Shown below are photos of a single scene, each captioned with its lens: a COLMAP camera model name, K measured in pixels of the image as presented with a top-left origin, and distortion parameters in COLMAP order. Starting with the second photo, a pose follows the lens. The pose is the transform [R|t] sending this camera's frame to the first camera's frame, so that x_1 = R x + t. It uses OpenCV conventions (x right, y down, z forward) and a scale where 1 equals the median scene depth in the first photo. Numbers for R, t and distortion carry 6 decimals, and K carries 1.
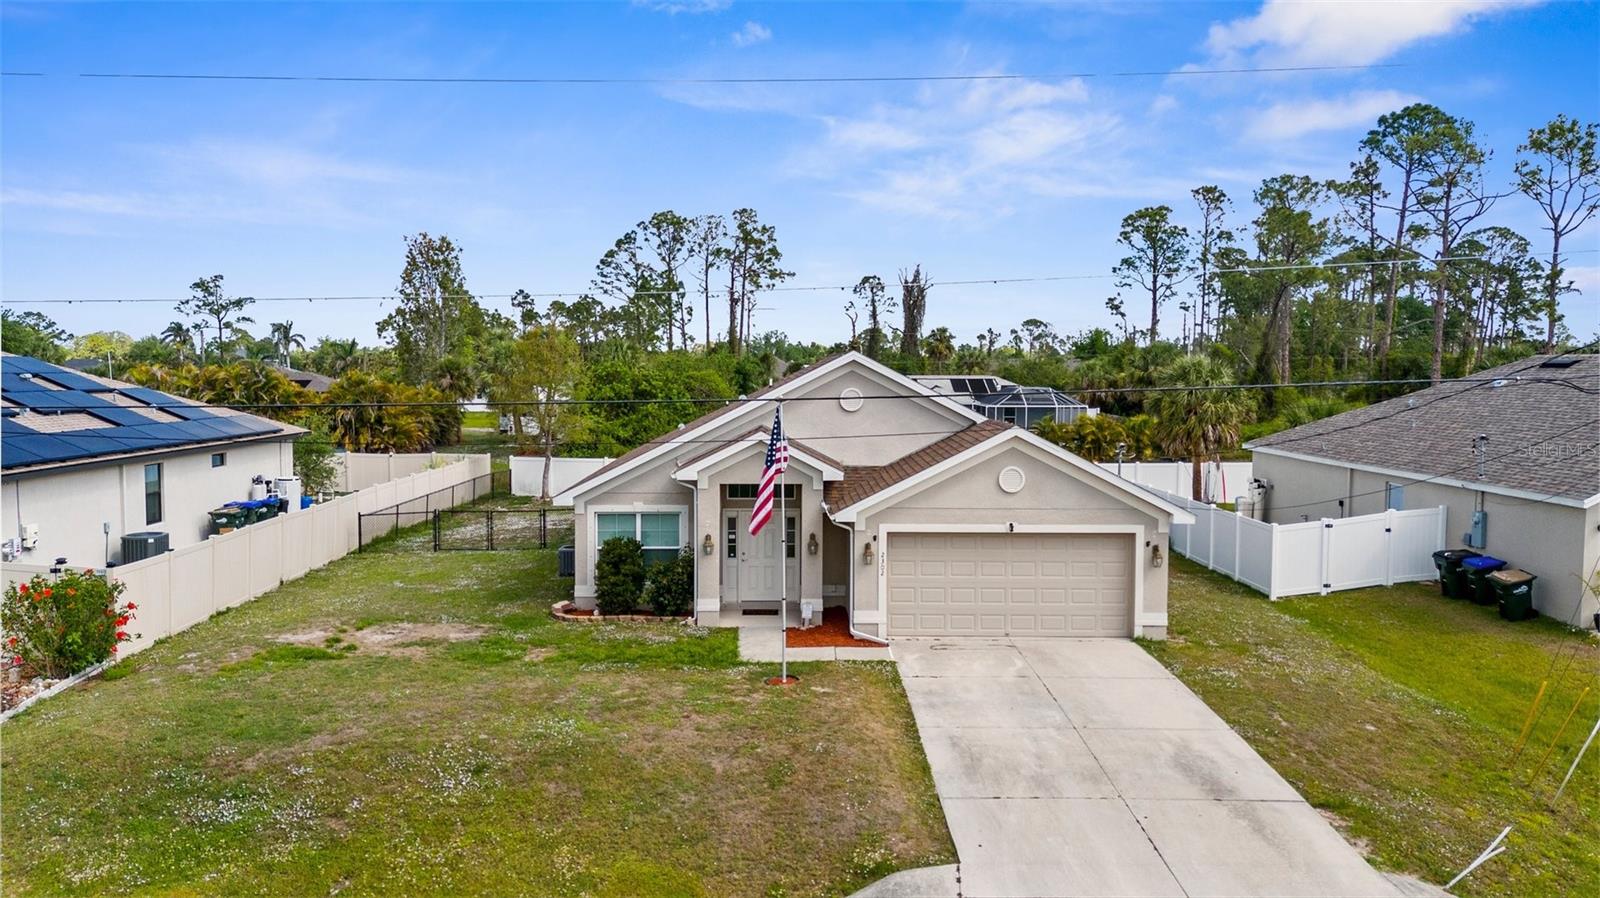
lens RADIAL K [[1168.7, 0, 788.2], [0, 1168.7, 449.6], [0, 0, 1]] dist [0.143640, -0.220984]
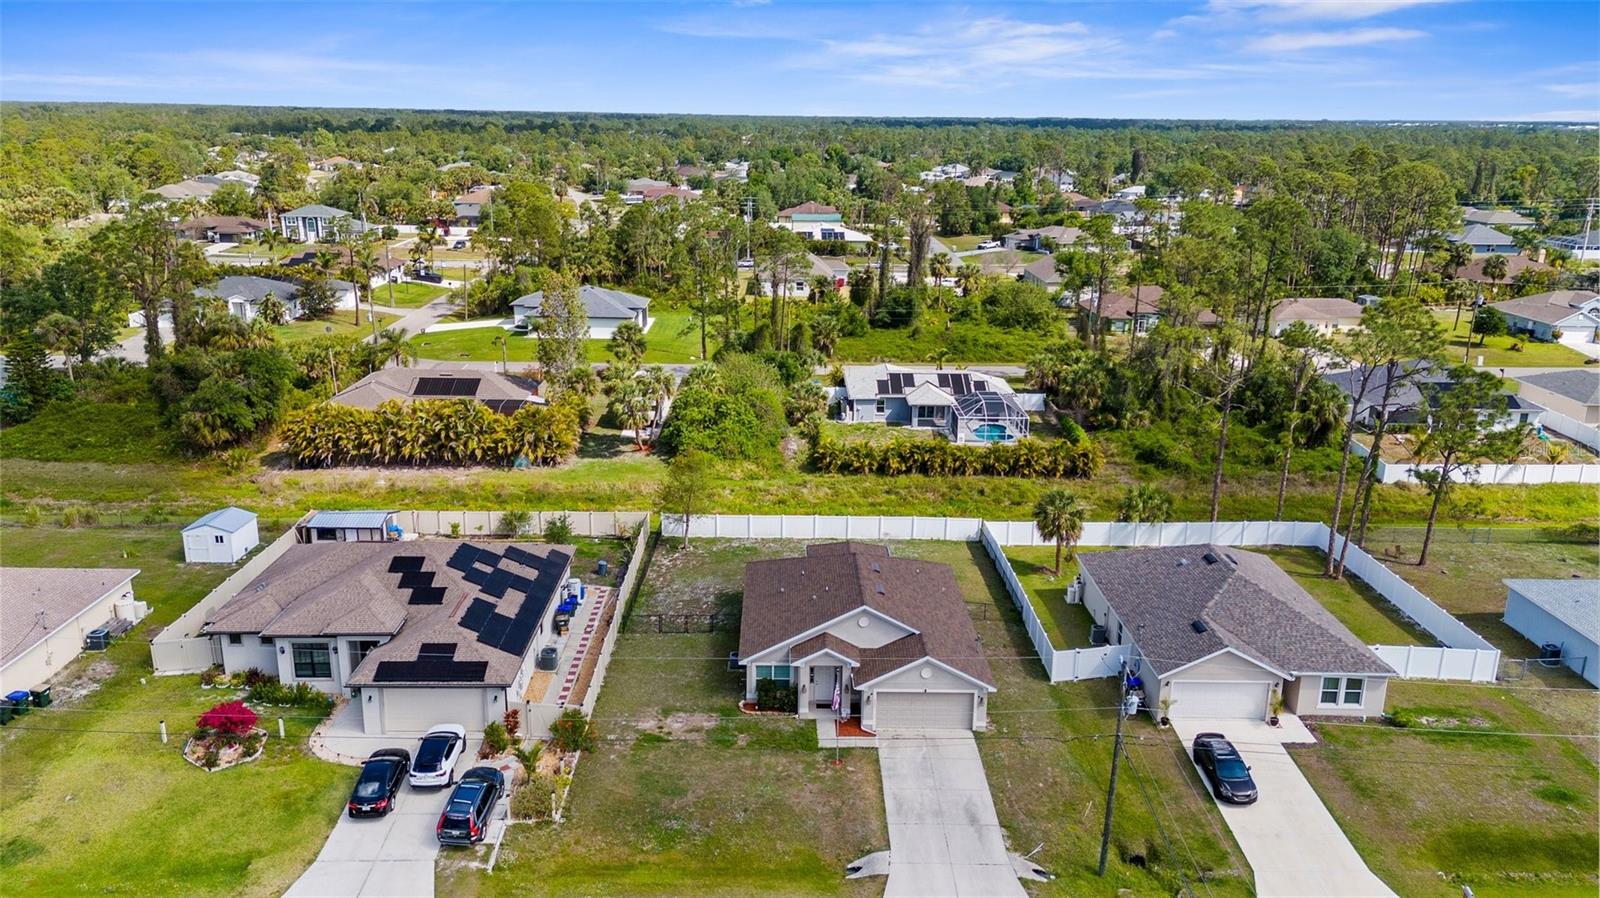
lens RADIAL K [[1168.7, 0, 788.2], [0, 1168.7, 449.6], [0, 0, 1]] dist [0.143640, -0.220984]
pose [[0.999902, 0.009539, -0.010217, -0.093338], [-0.007303, 0.979777, 0.199957, -1.032662], [0.011918, -0.199863, 0.979751, -1.510518]]
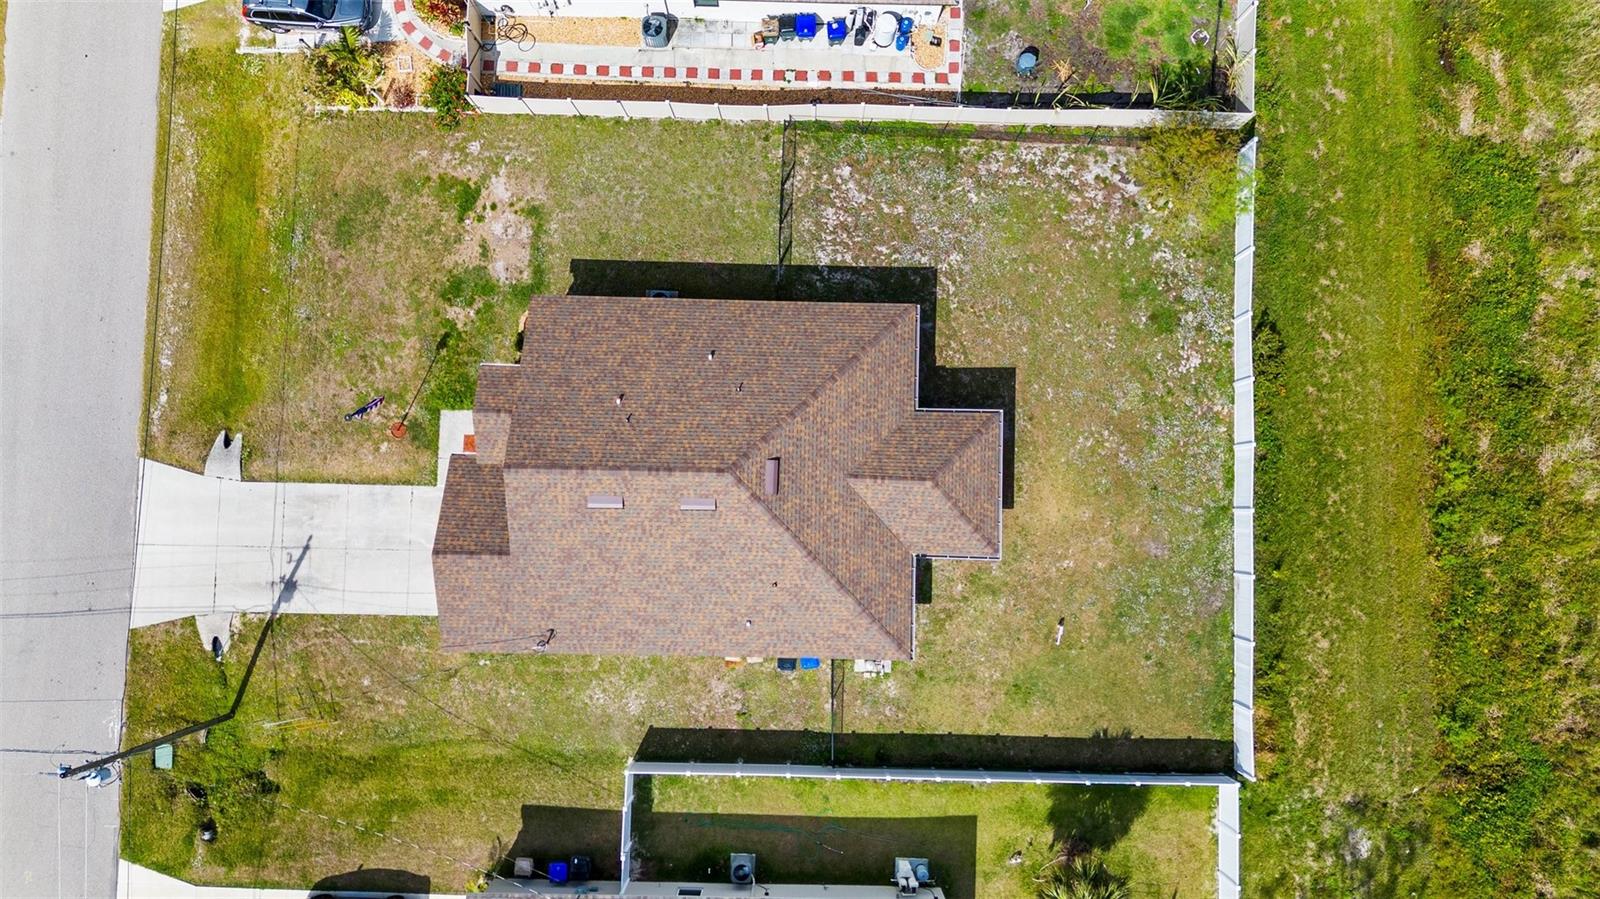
lens RADIAL K [[1168.7, 0, 788.2], [0, 1168.7, 450.1], [0, 0, 1]] dist [0.143640, -0.220984]
pose [[-0.040397, 0.997270, -0.061813, 0.133966], [-0.080455, 0.058416, 0.995045, -1.984813], [0.995939, 0.045170, 0.077876, 1.478440]]
